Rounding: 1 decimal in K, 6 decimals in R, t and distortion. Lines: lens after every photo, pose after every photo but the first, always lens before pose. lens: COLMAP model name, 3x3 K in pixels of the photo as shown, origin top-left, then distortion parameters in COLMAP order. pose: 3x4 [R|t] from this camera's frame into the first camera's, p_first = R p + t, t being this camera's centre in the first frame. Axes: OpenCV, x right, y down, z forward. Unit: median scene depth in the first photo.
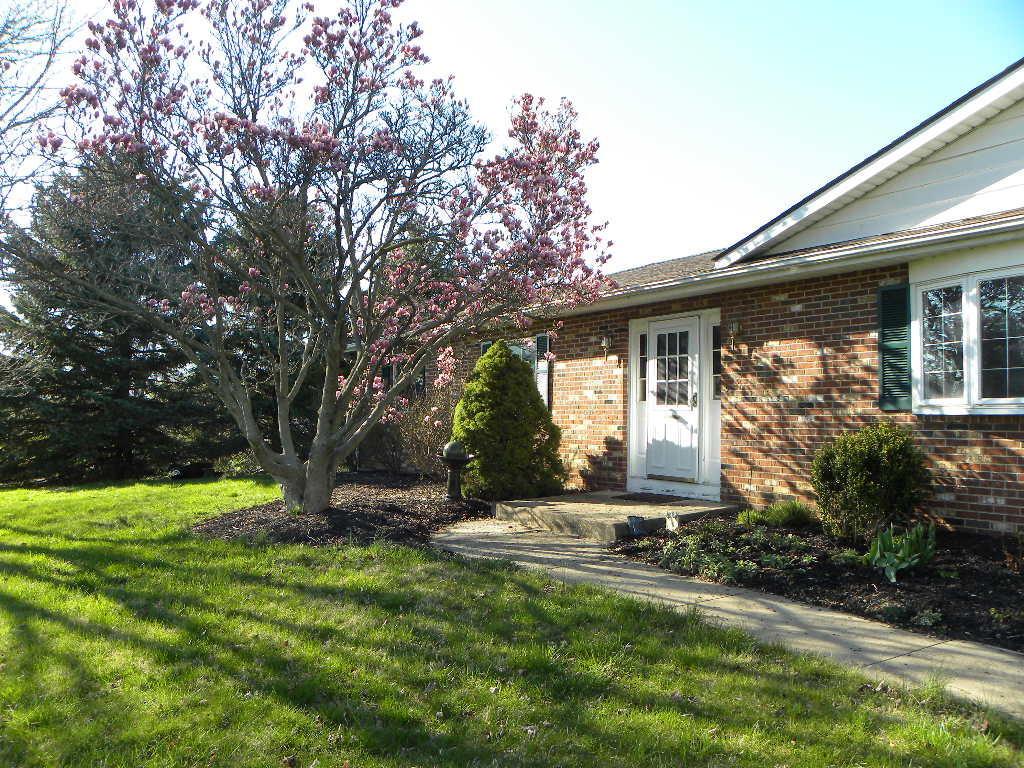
lens RADIAL K [[785.2, 0, 510.0], [0, 785.2, 391.5], [0, 0, 1]] dist [-0.151983, 0.090770]
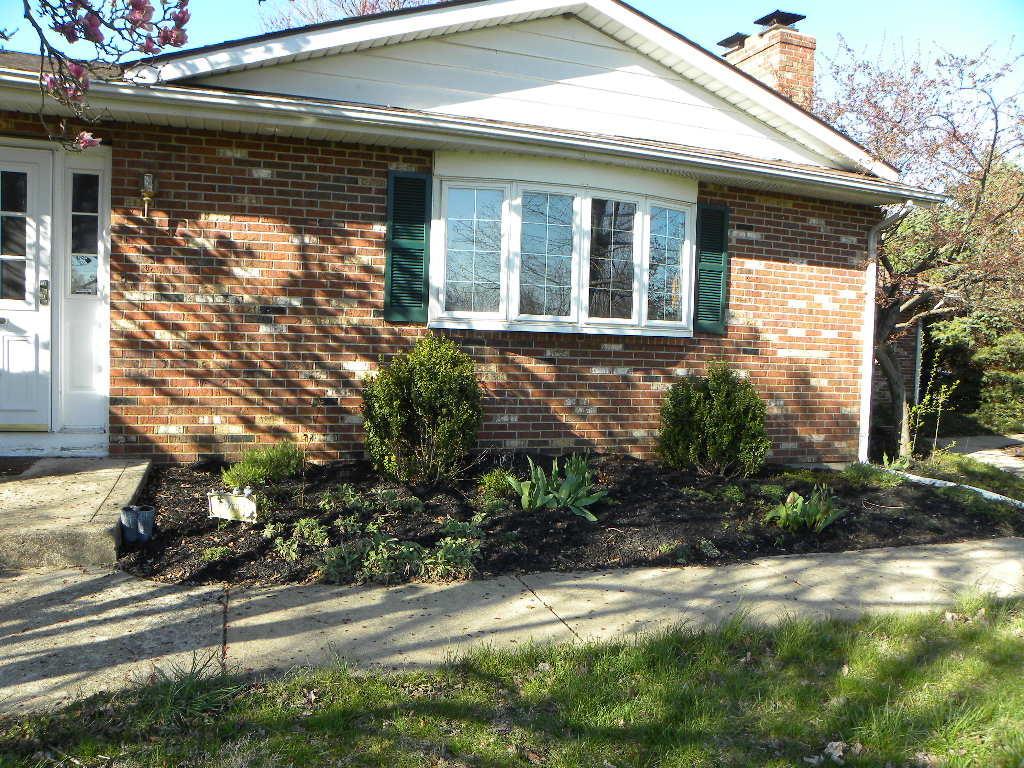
lens RADIAL K [[785.2, 0, 510.0], [0, 785.2, 391.5], [0, 0, 1]] dist [-0.151983, 0.090770]
pose [[0.237864, -0.076539, 0.968278, -0.283267], [-0.064111, 0.993479, 0.094280, 0.010776], [-0.969180, -0.084503, 0.231406, 0.617638]]
